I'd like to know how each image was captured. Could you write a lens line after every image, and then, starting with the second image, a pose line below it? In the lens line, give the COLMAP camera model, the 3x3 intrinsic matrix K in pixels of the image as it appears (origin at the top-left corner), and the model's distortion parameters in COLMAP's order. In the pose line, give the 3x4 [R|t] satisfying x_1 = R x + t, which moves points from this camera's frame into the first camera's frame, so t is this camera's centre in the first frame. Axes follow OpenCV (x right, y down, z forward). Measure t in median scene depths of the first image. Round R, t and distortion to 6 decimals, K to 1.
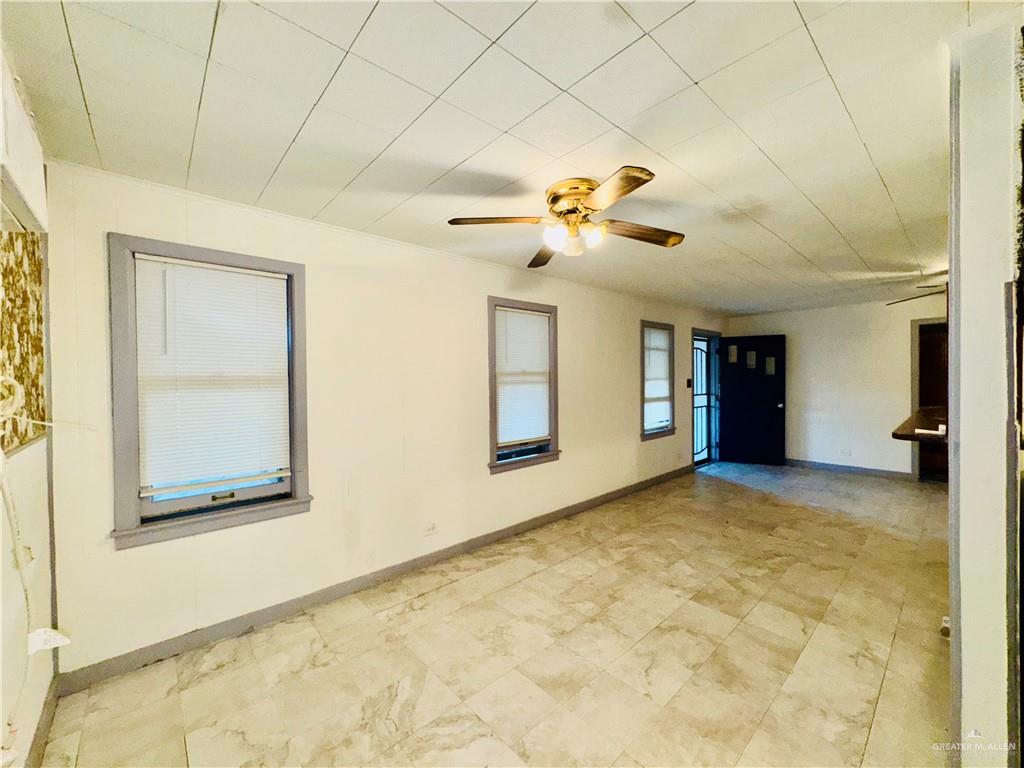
lens RADIAL K [[408.9, 0, 512.0], [0, 408.9, 384.0], [0, 0, 1]] dist [-0.000329, -0.000294]
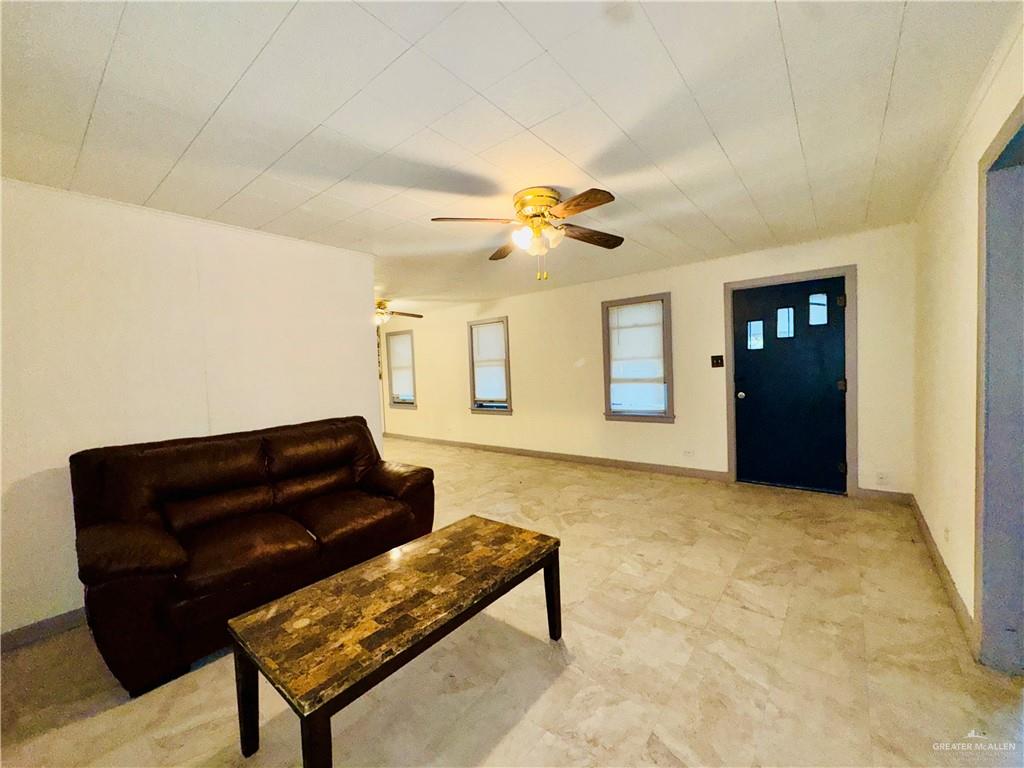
lens RADIAL K [[408.9, 0, 512.0], [0, 408.9, 384.0], [0, 0, 1]] dist [-0.000329, -0.000294]
pose [[0.153195, 0.048262, -0.987017, 1.803939], [0.028515, 0.998175, 0.053233, -0.017004], [0.987784, -0.036299, 0.151539, 0.854845]]
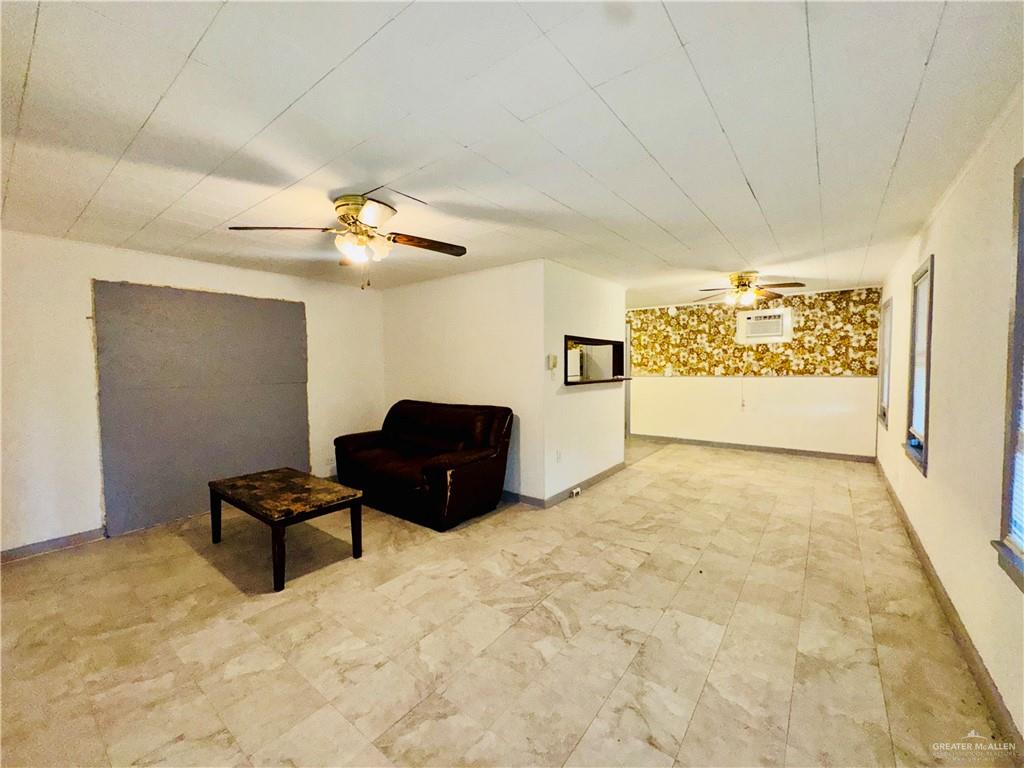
lens RADIAL K [[408.9, 0, 512.0], [0, 408.9, 384.0], [0, 0, 1]] dist [-0.000329, -0.000294]
pose [[-0.983984, 0.032192, -0.175326, 1.016712], [0.021875, 0.997931, 0.060465, -0.032811], [0.176909, 0.055662, -0.982652, 1.713508]]
